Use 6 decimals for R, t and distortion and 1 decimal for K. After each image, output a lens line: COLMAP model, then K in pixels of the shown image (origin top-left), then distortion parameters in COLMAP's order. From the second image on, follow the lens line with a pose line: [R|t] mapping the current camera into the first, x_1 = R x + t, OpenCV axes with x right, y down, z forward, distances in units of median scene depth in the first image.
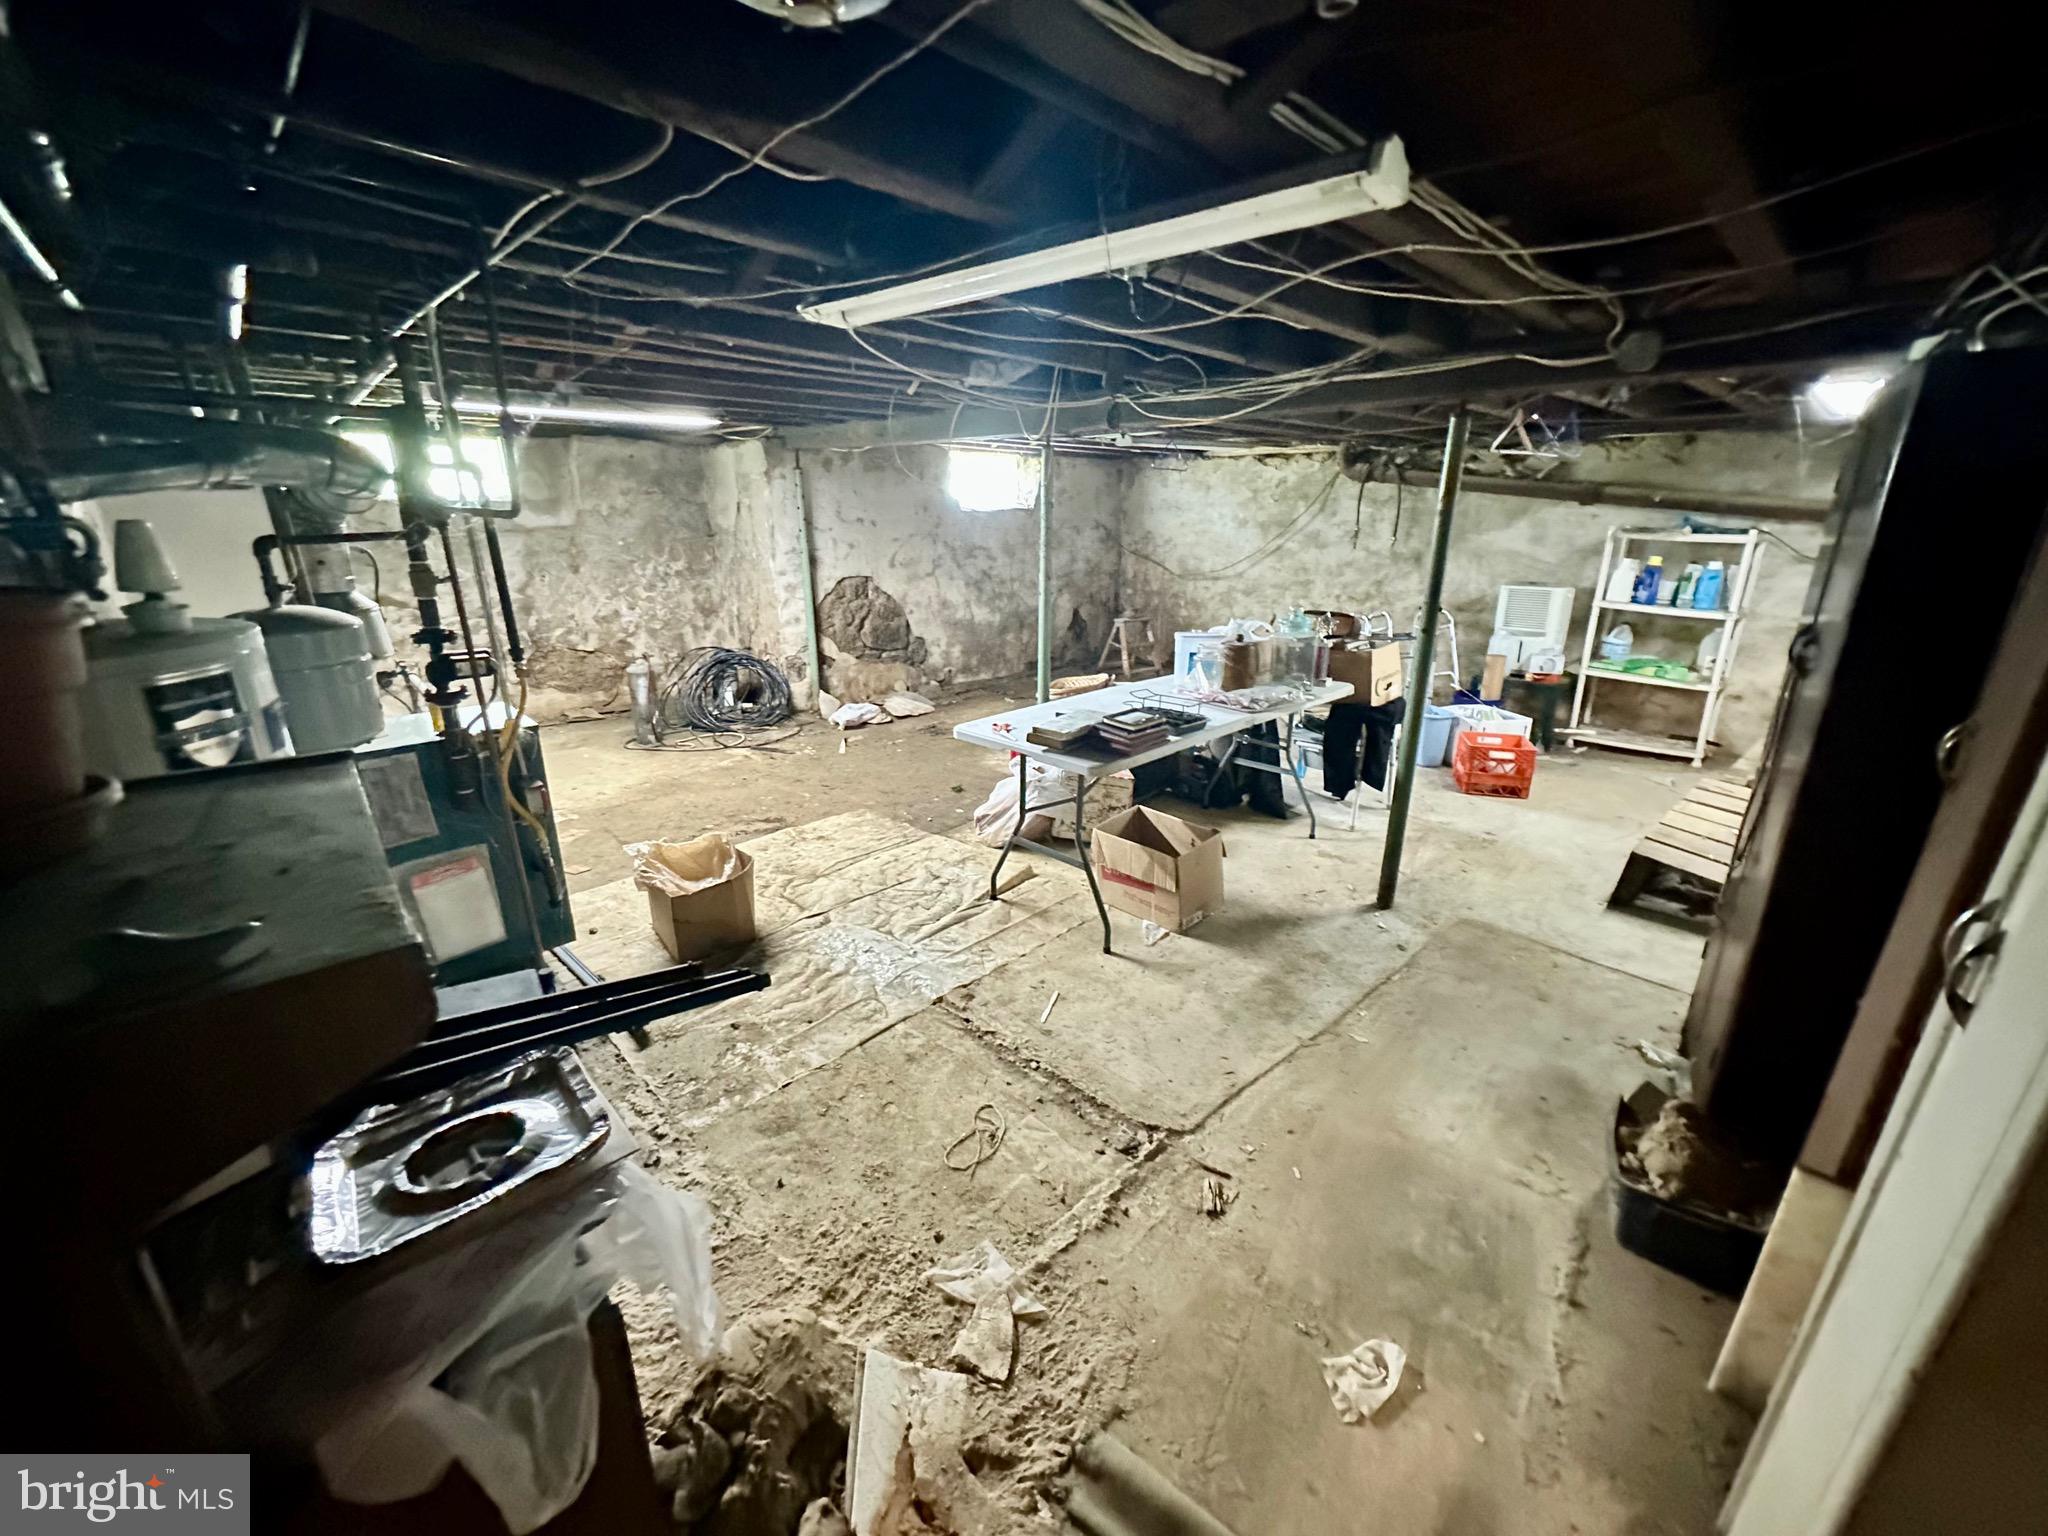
lens RADIAL K [[811.1, 0, 1030.8], [0, 811.1, 766.2], [0, 0, 1]] dist [-0.000653, -0.000042]
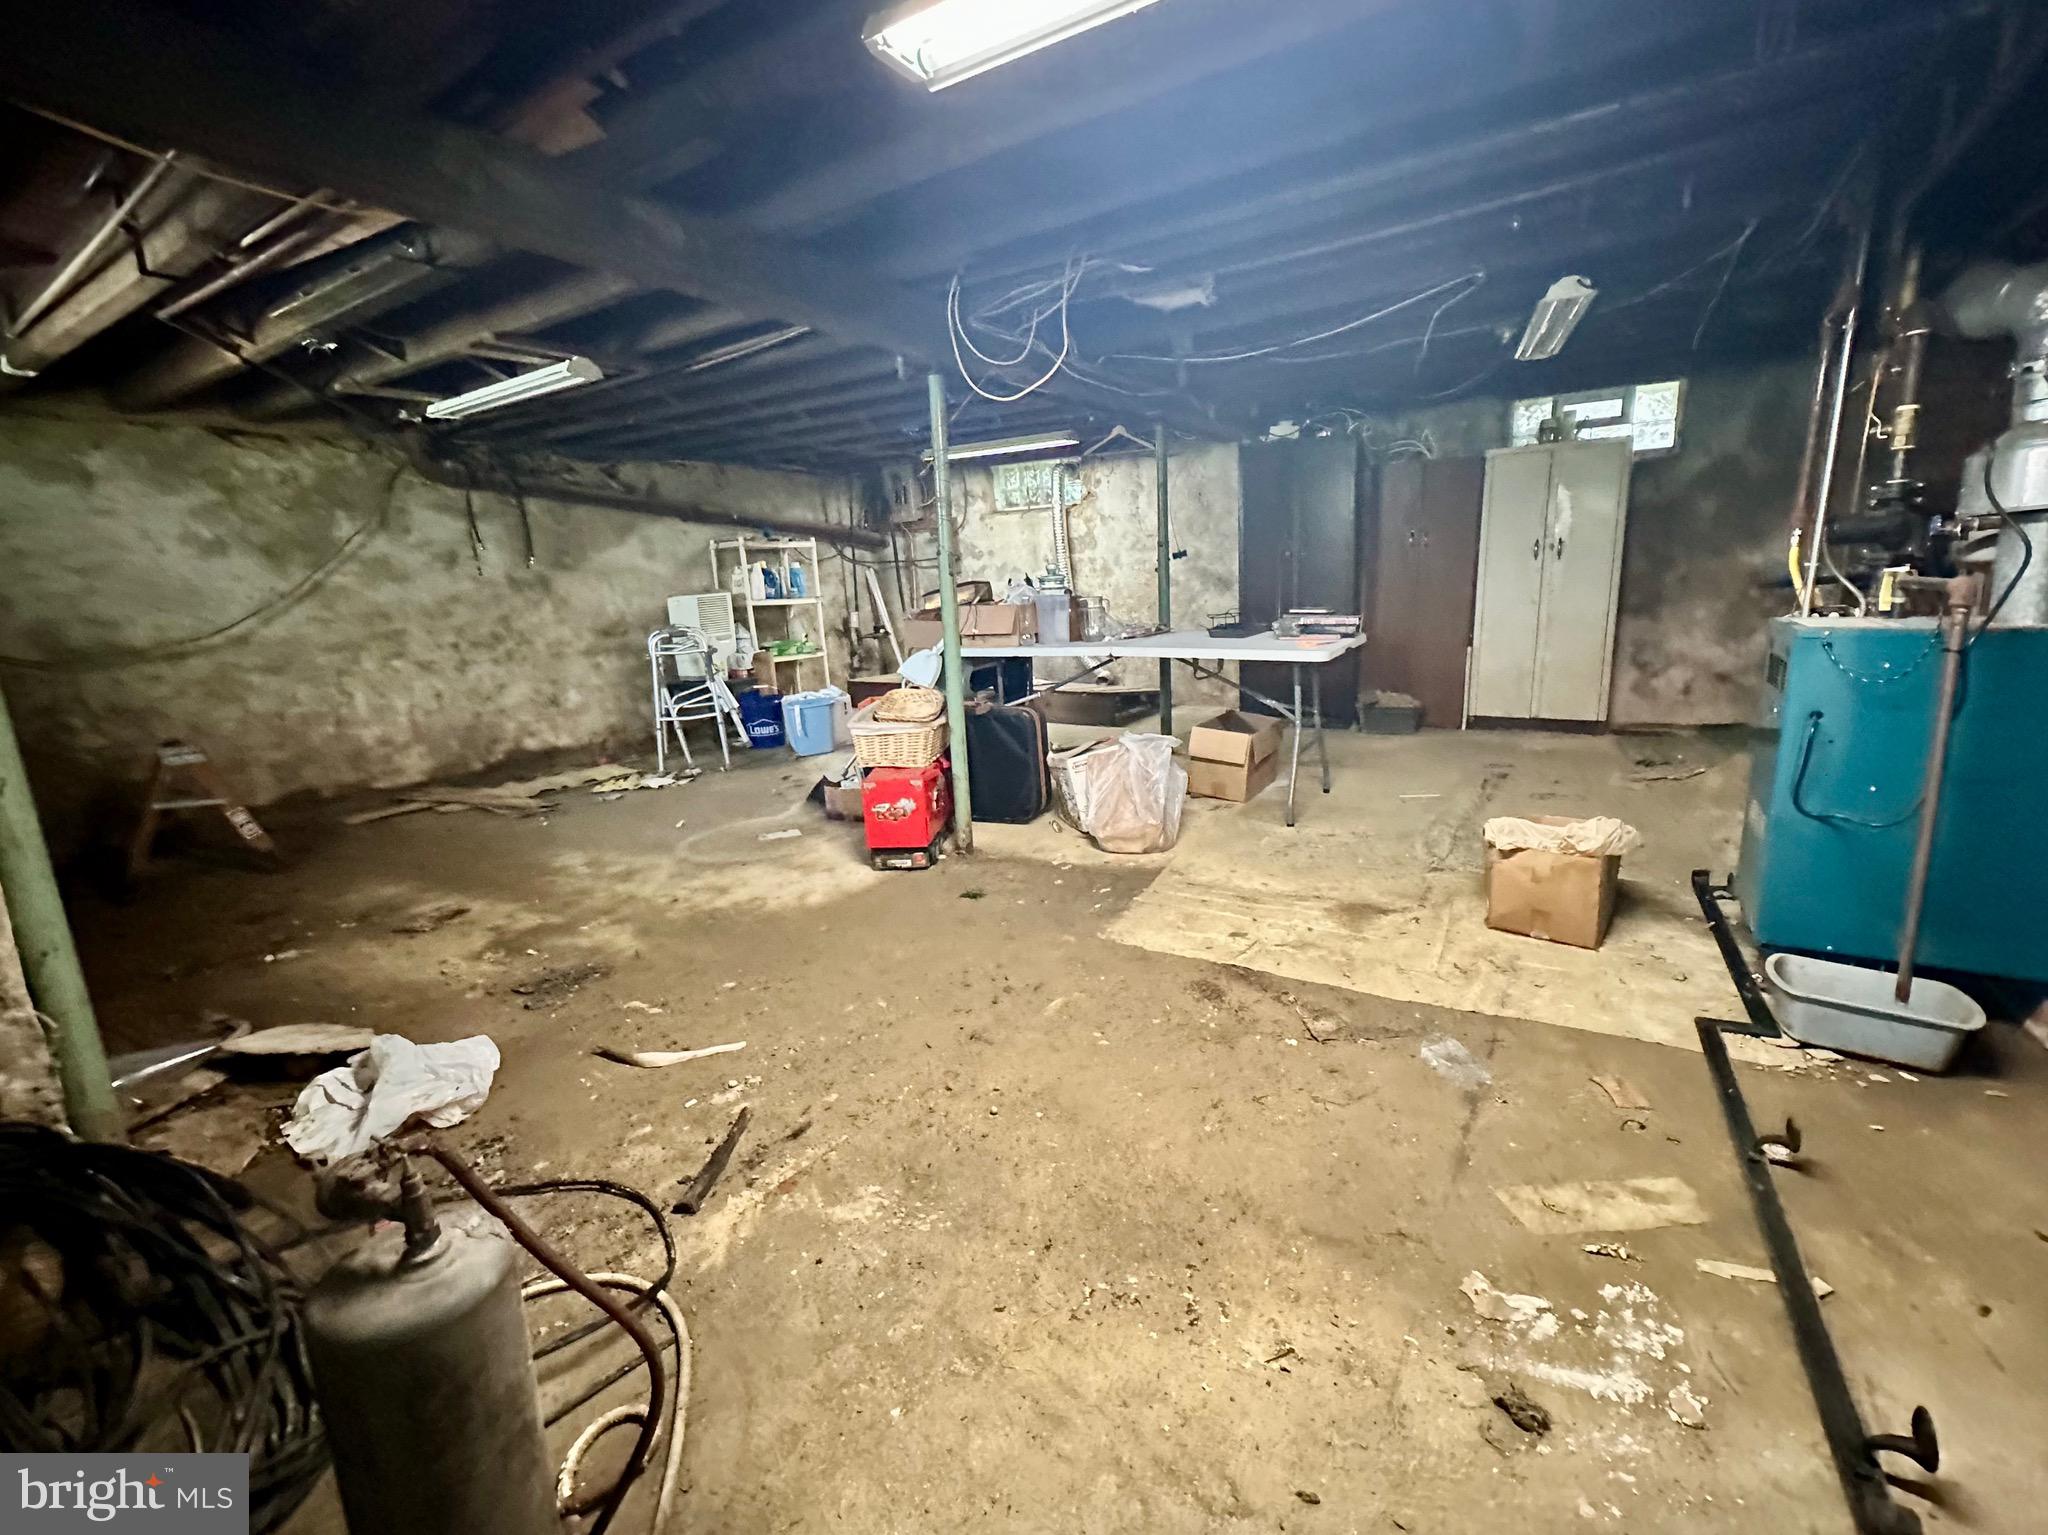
lens RADIAL K [[880.3, 0, 1028.0], [0, 880.3, 764.2], [0, 0, 1]] dist [0.002409, 0.000258]
pose [[-0.221337, -0.207570, 0.952851, -0.502015], [0.341516, 0.898712, 0.275107, -0.162040], [-0.913442, 0.386306, -0.128030, 0.704761]]
